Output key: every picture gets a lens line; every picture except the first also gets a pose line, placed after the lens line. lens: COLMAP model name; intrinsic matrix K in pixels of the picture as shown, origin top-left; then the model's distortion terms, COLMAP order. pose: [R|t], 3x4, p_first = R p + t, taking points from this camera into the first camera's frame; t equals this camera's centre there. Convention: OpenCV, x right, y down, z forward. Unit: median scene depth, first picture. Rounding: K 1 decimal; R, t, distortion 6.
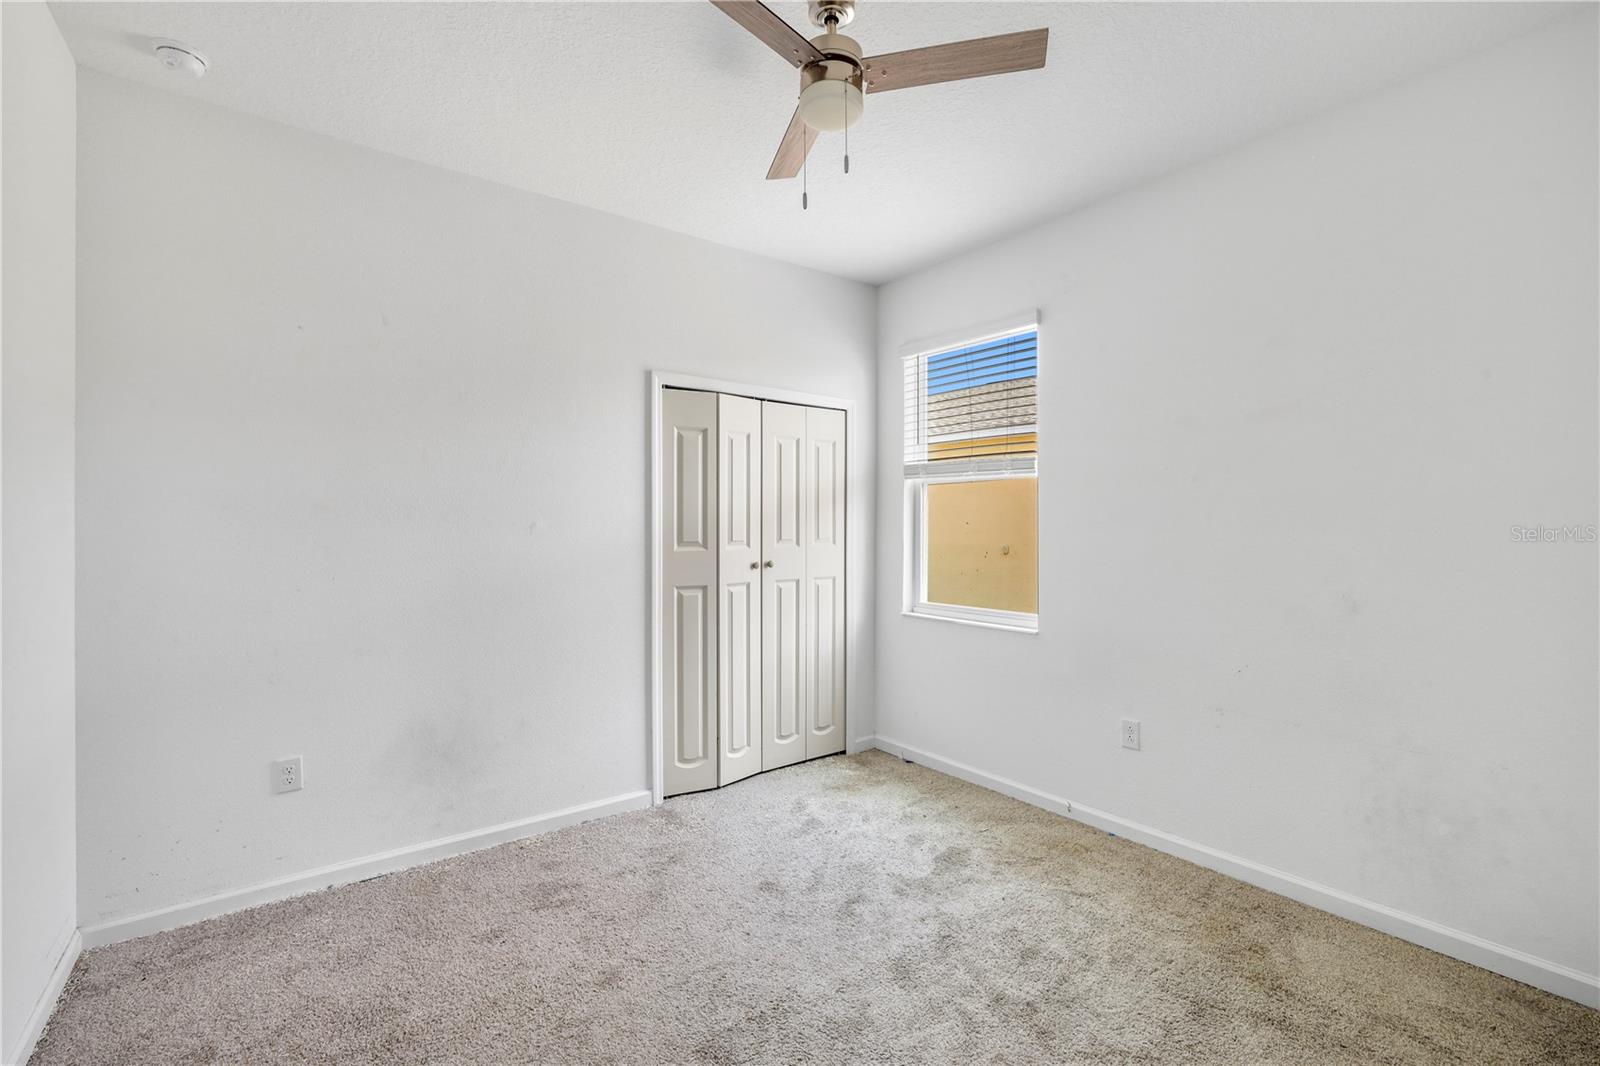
lens RADIAL K [[689.2, 0, 796.8], [0, 689.2, 529.7], [0, 0, 1]] dist [-0.046115, 0.017051]
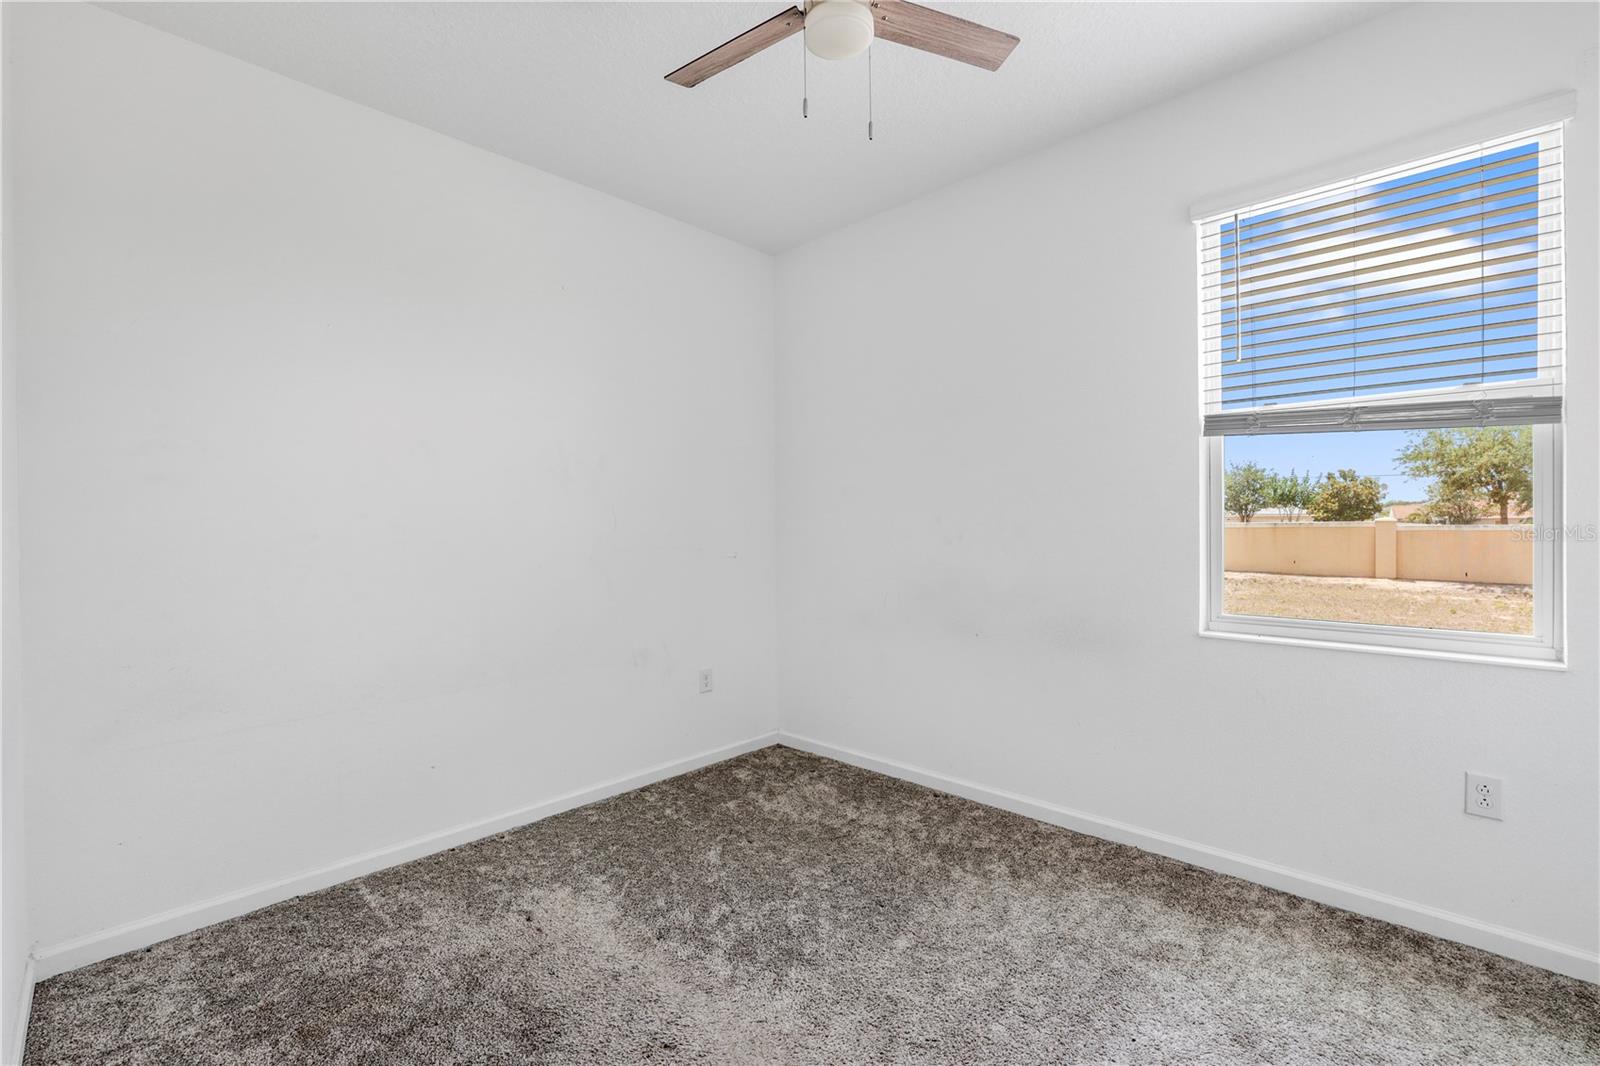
lens RADIAL K [[689.2, 0, 796.8], [0, 689.2, 529.7], [0, 0, 1]] dist [-0.046115, 0.017051]
pose [[0.988663, -0.015205, 0.149381, -0.289653], [0.013786, 0.999850, 0.010527, 0.016819], [-0.149519, -0.008348, 0.988724, 0.446349]]
